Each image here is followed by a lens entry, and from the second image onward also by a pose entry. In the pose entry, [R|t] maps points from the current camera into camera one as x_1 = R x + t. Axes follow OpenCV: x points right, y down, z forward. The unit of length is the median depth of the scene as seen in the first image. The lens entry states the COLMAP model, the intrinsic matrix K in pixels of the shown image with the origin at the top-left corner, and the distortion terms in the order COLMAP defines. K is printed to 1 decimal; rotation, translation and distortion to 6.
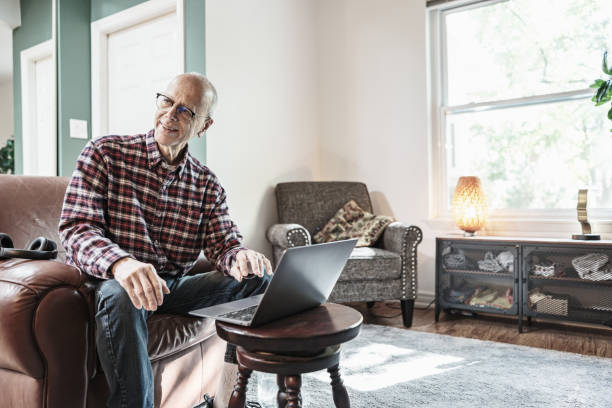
lens RADIAL K [[473.5, 0, 304.7], [0, 473.5, 200.8], [0, 0, 1]] dist [-0.013754, 0.017189]
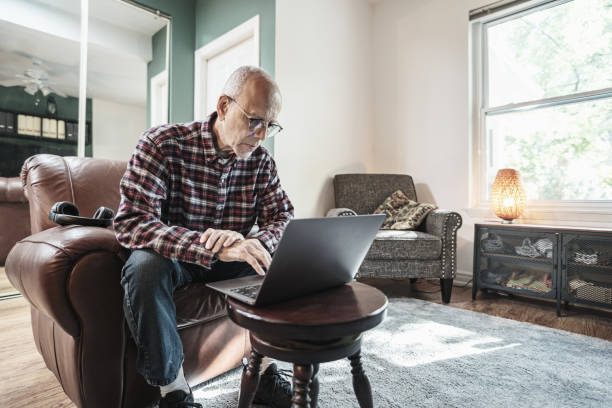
lens RADIAL K [[349.4, 0, 305.3], [0, 349.4, 197.8], [0, 0, 1]] dist [-0.035057, 0.024125]
pose [[0.983280, 0.019270, -0.181078, 0.034090], [-0.018534, 0.999812, 0.005759, 0.020319], [0.181155, -0.002307, 0.983452, 0.134879]]
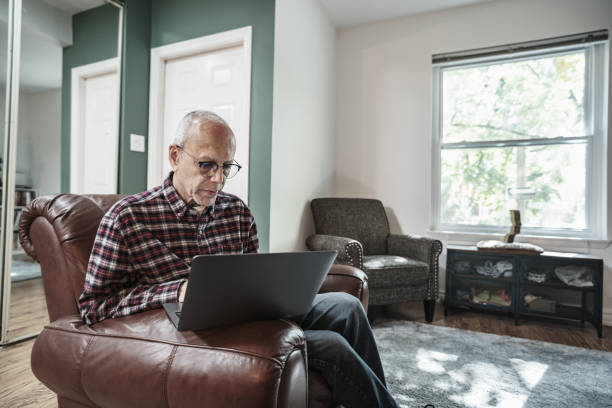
lens RADIAL K [[349.4, 0, 304.1], [0, 349.4, 200.0], [0, 0, 1]] dist [-0.035057, 0.024125]
pose [[0.986294, 0.033334, 0.161597, -0.260907], [-0.034283, 0.999407, 0.003084, -0.042152], [-0.161398, -0.008582, 0.986852, 0.161409]]
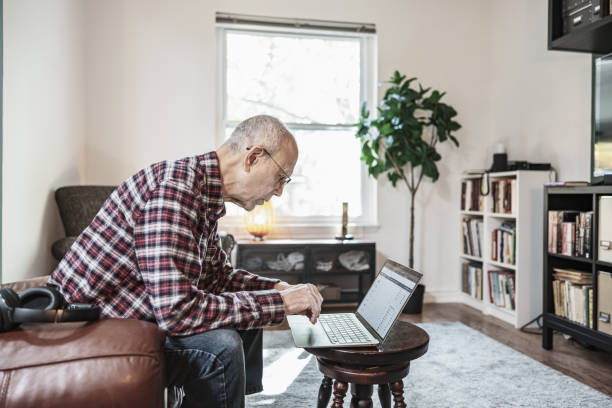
lens RADIAL K [[473.5, 0, 310.9], [0, 473.5, 202.6], [0, 0, 1]] dist [-0.013754, 0.017189]
pose [[0.713112, 0.009004, 0.700993, -0.382308], [-0.022487, 0.999697, 0.010035, -0.032369], [-0.700690, -0.022919, 0.713098, 0.116772]]
